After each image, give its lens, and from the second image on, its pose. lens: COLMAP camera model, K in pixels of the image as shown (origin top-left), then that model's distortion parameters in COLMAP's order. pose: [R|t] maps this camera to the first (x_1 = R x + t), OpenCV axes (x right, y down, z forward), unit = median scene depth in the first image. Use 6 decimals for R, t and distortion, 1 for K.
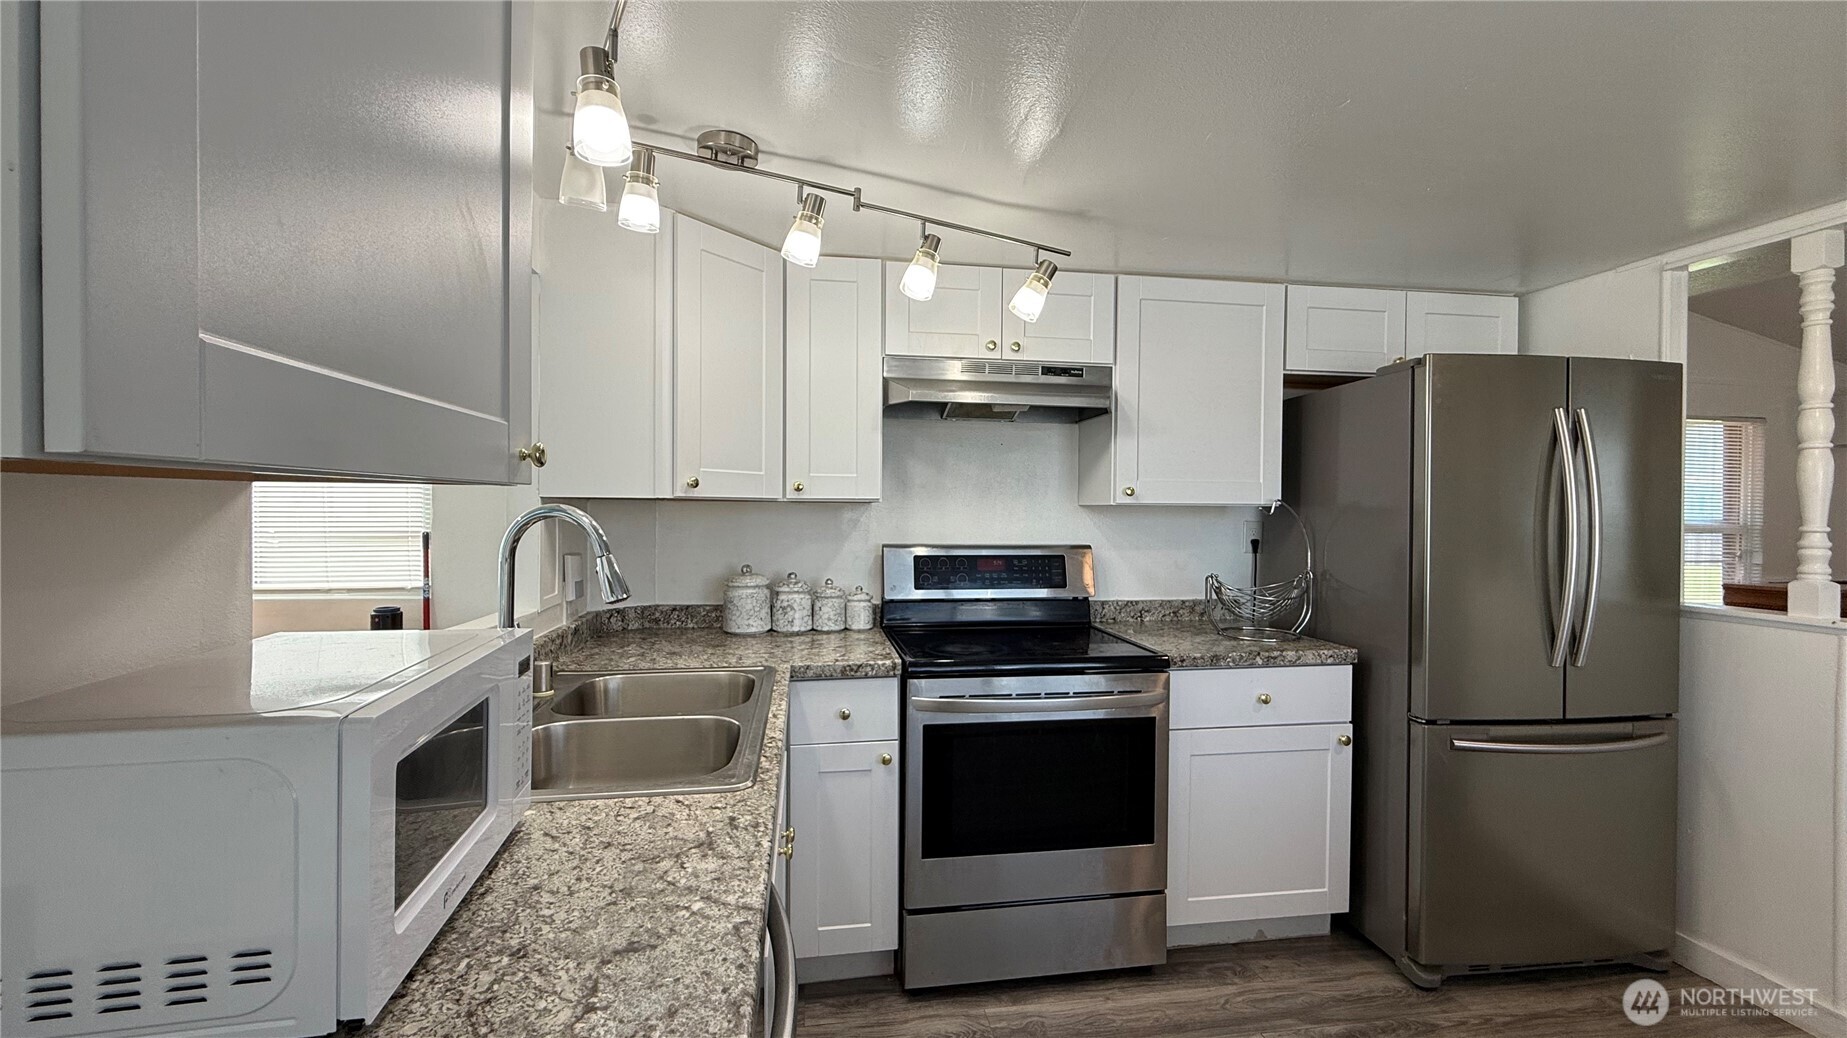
lens RADIAL K [[736.3, 0, 916.9], [0, 736.3, 518.0], [0, 0, 1]] dist [0.000049, -0.000152]
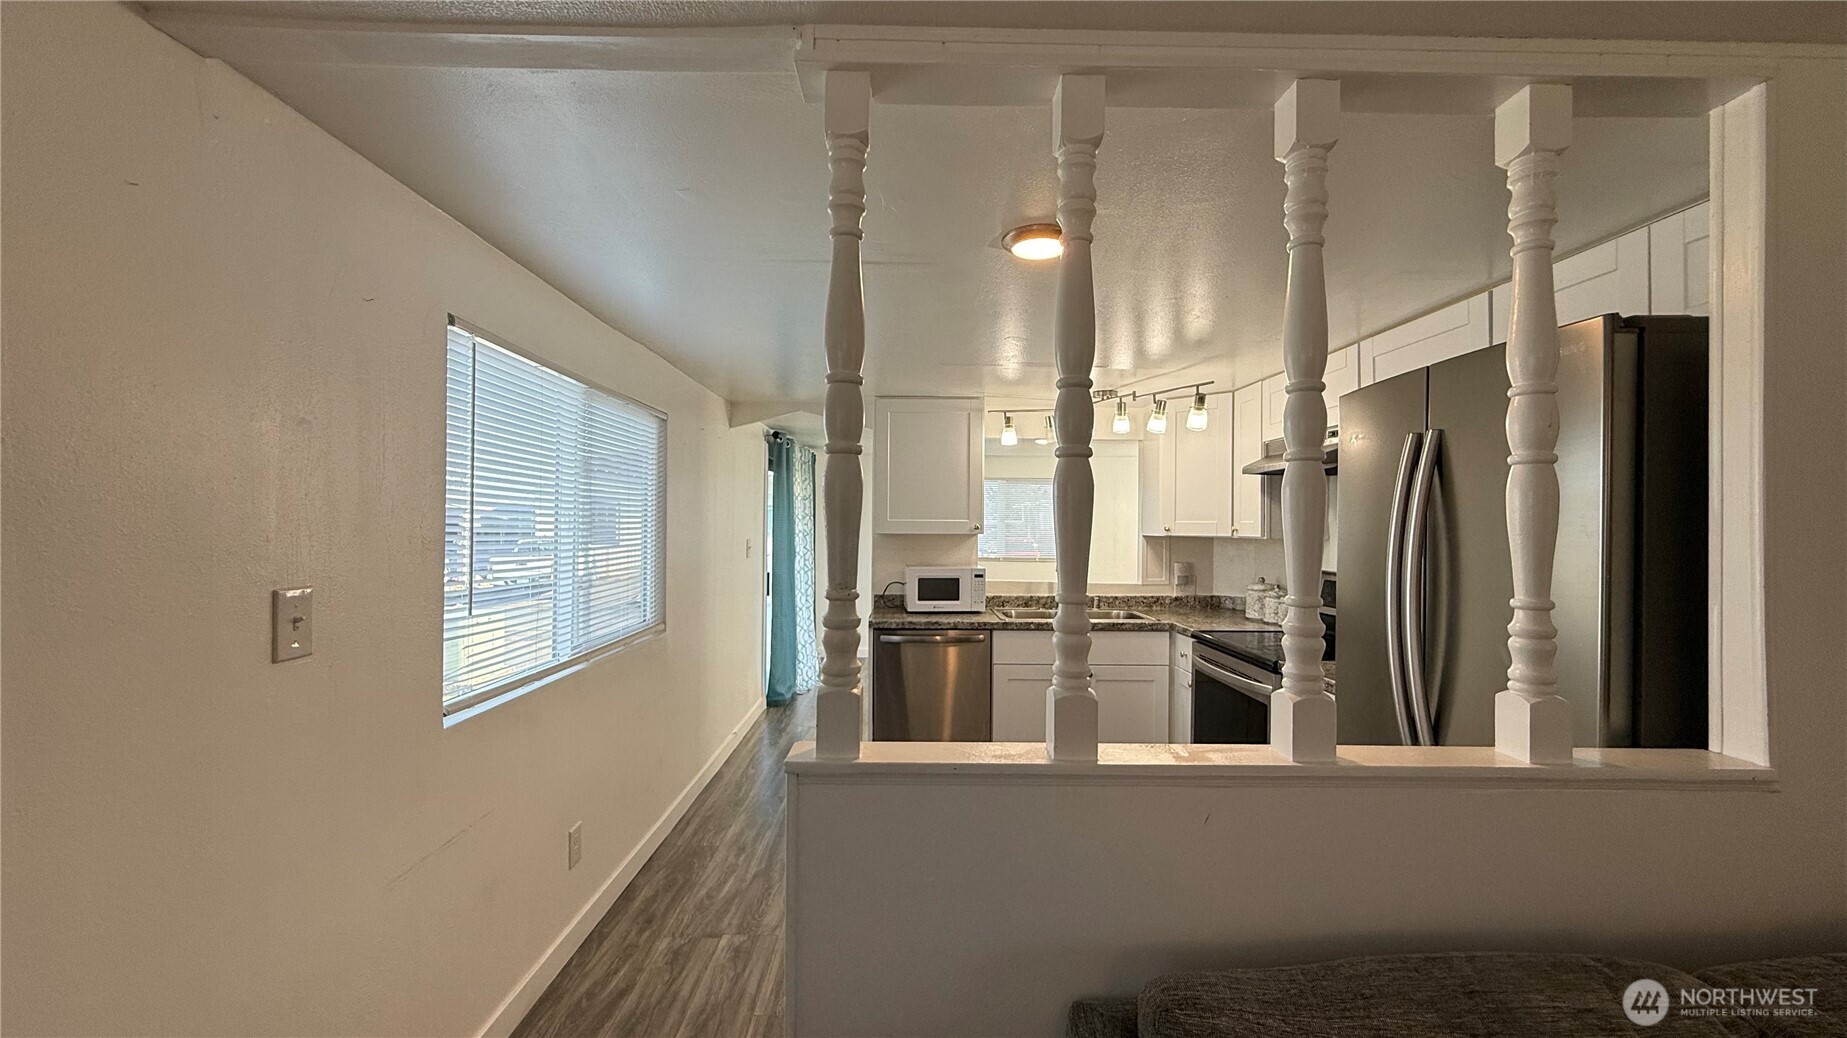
lens RADIAL K [[736.3, 0, 923.0], [0, 736.3, 528.3], [0, 0, 1]] dist [0.000049, -0.000152]
pose [[-0.132296, -0.003938, -0.991202, 1.653817], [-0.022094, 0.999755, -0.001023, -0.029203], [0.990964, 0.021765, -0.132351, 0.538434]]
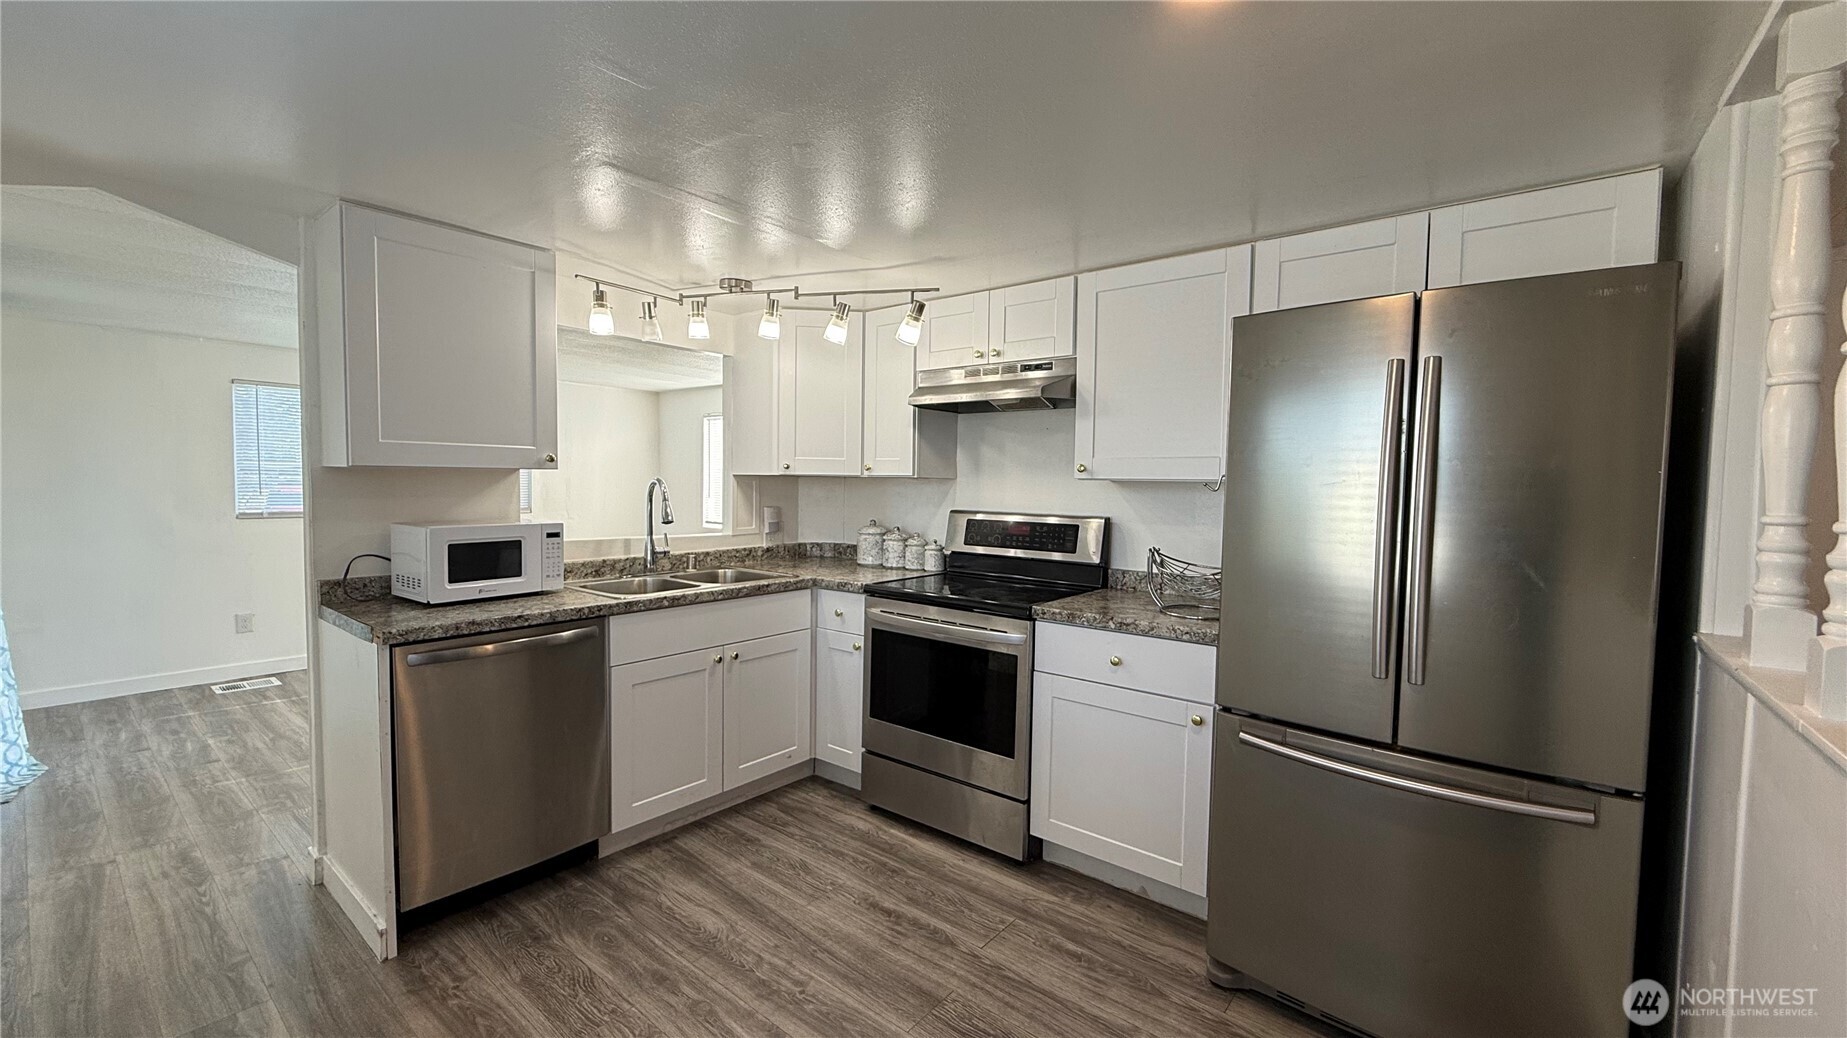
lens RADIAL K [[736.3, 0, 919.5], [0, 736.3, 519.0], [0, 0, 1]] dist [0.000049, -0.000152]
pose [[0.673212, 0.040131, -0.738360, 1.060506], [-0.019606, 0.999144, 0.036429, 0.005844], [0.739190, -0.010048, 0.673422, 0.069306]]
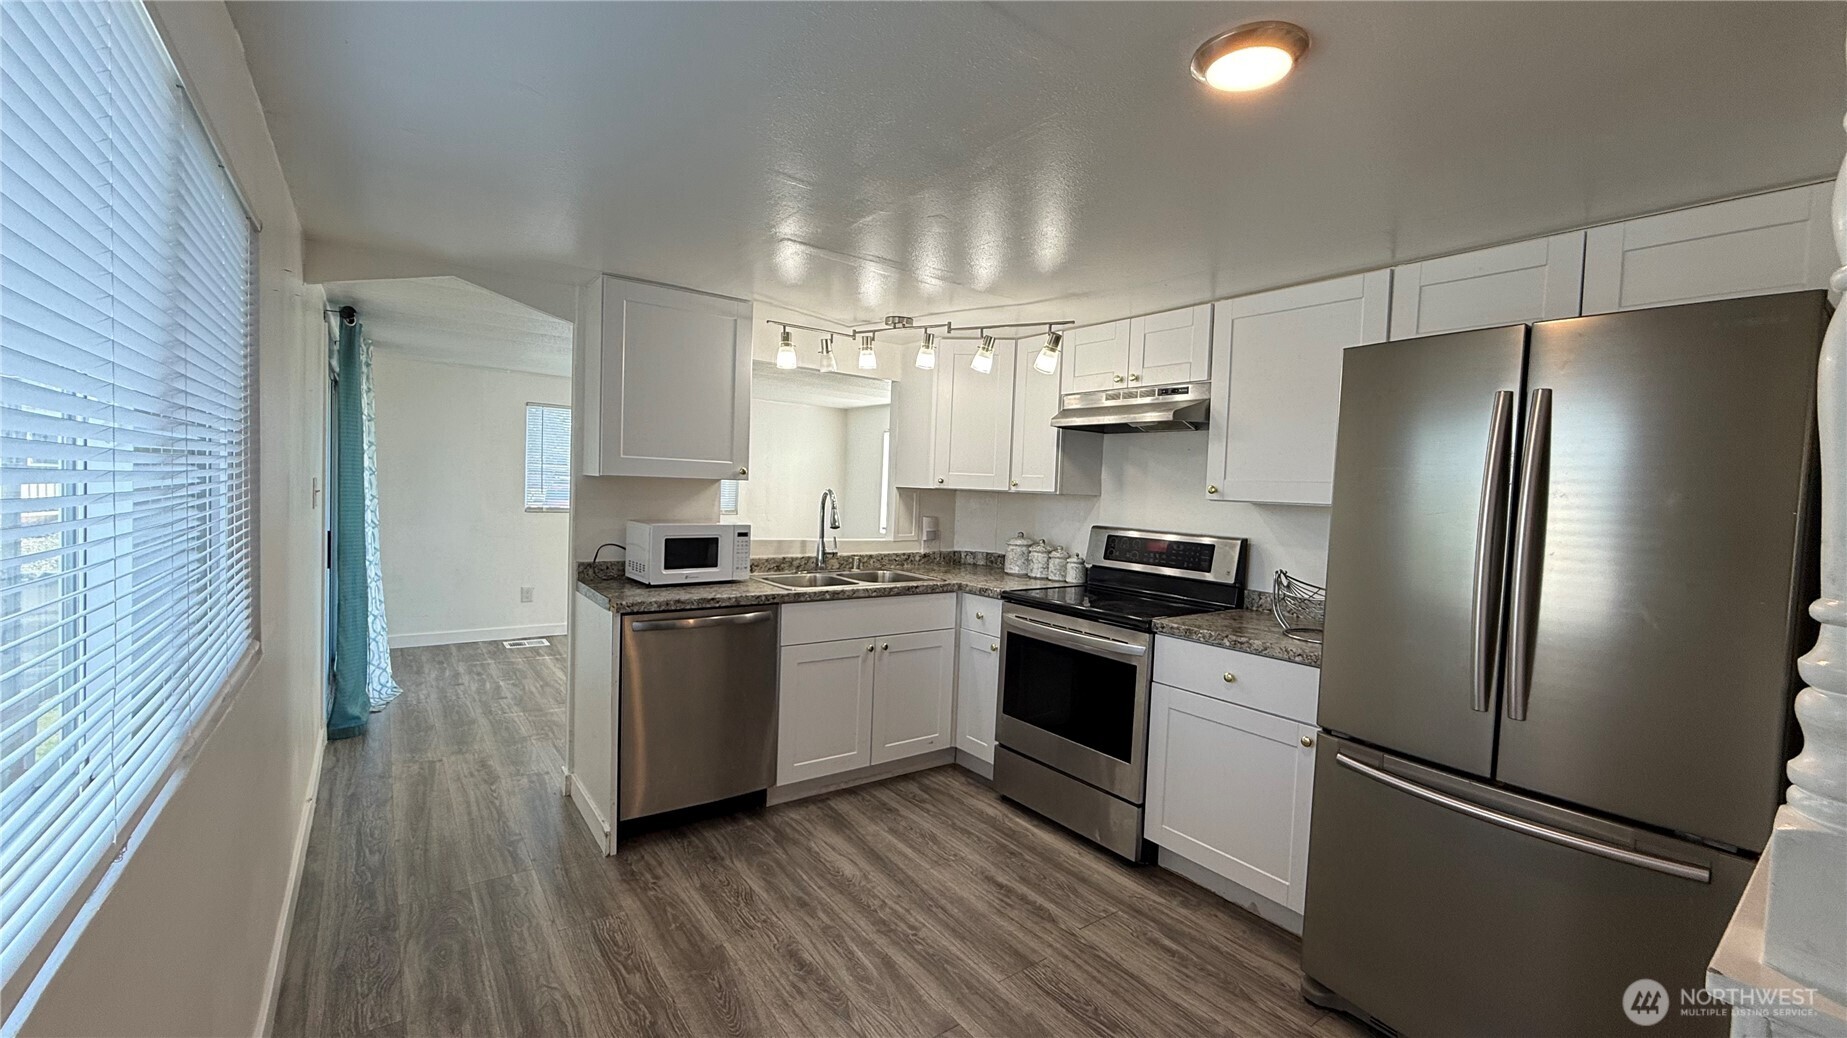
lens RADIAL K [[736.3, 0, 917.2], [0, 736.3, 519.5], [0, 0, 1]] dist [0.000049, -0.000152]
pose [[0.462680, 0.049870, -0.885122, 1.220423], [-0.047307, 0.998383, 0.031523, -0.004303], [0.885262, 0.027287, 0.464291, 0.063842]]
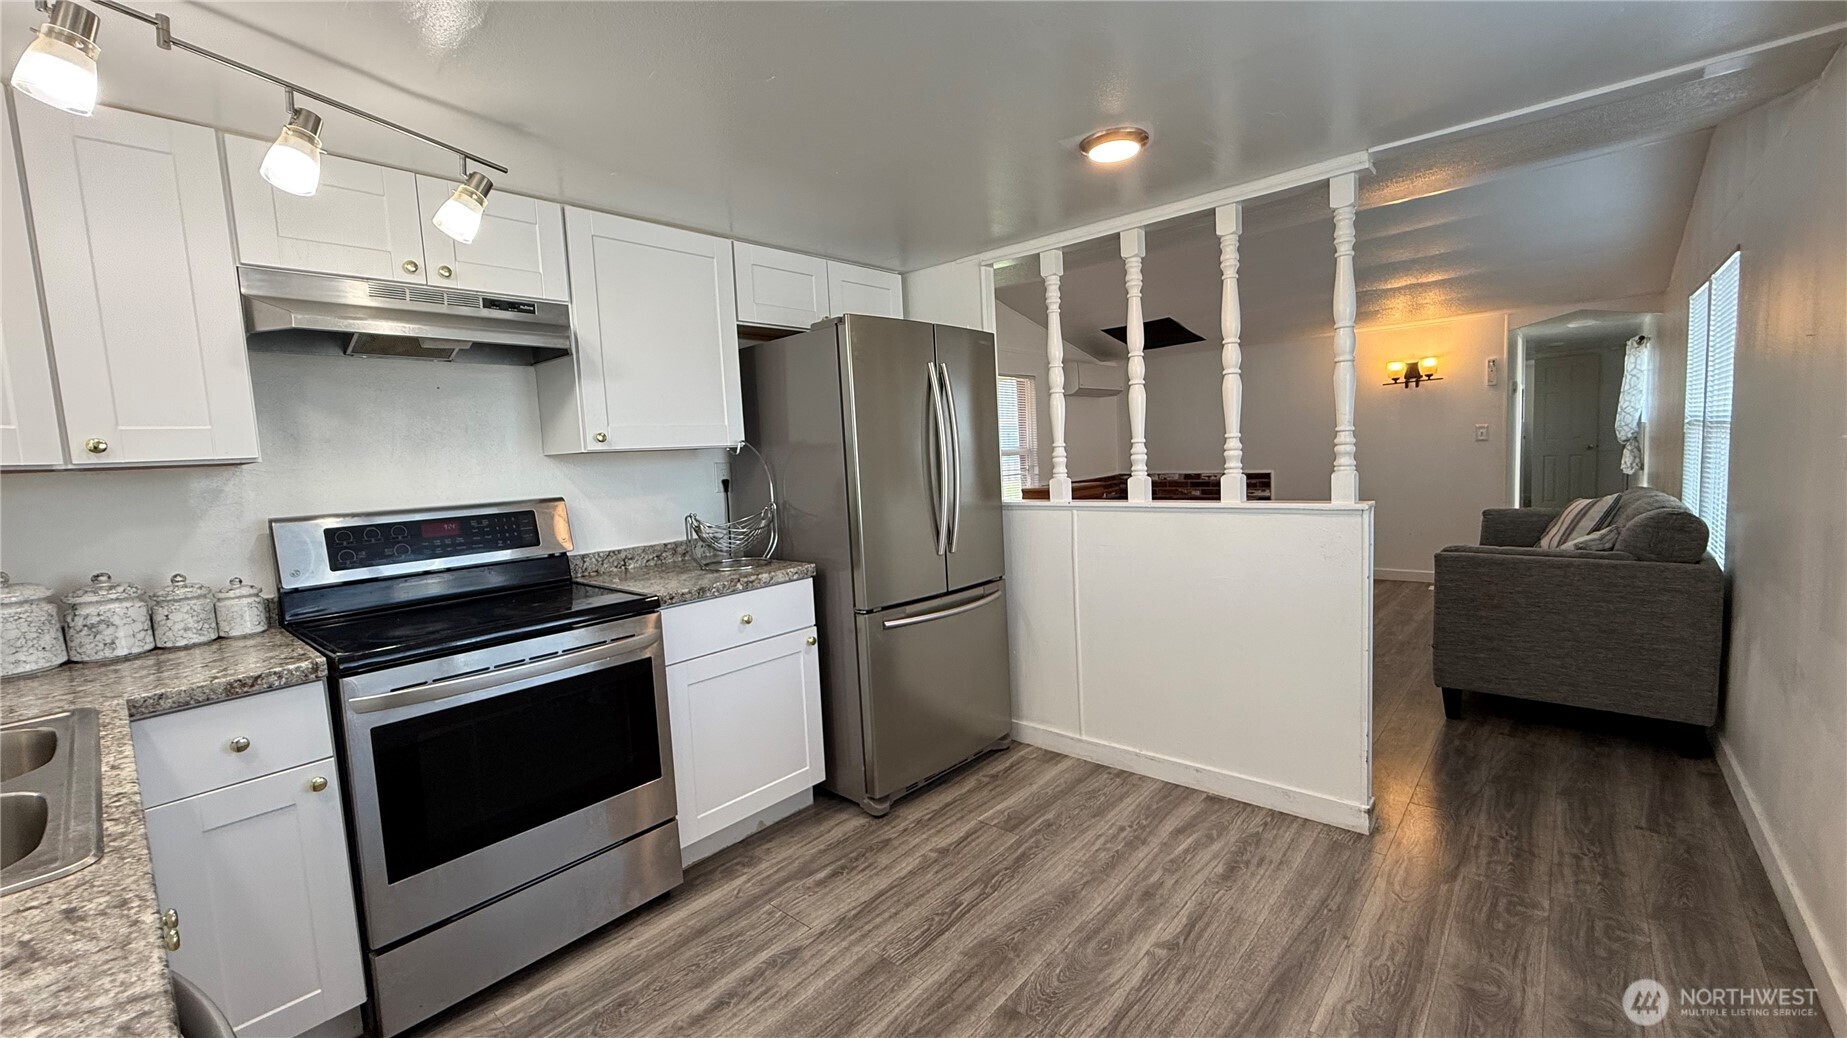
lens RADIAL K [[736.3, 0, 921.1], [0, 736.3, 517.6], [0, 0, 1]] dist [0.000049, -0.000152]
pose [[0.764451, -0.104022, 0.636234, -0.018127], [0.064000, 0.994267, 0.085662, 0.014269], [-0.641497, -0.024766, 0.766726, -0.017576]]
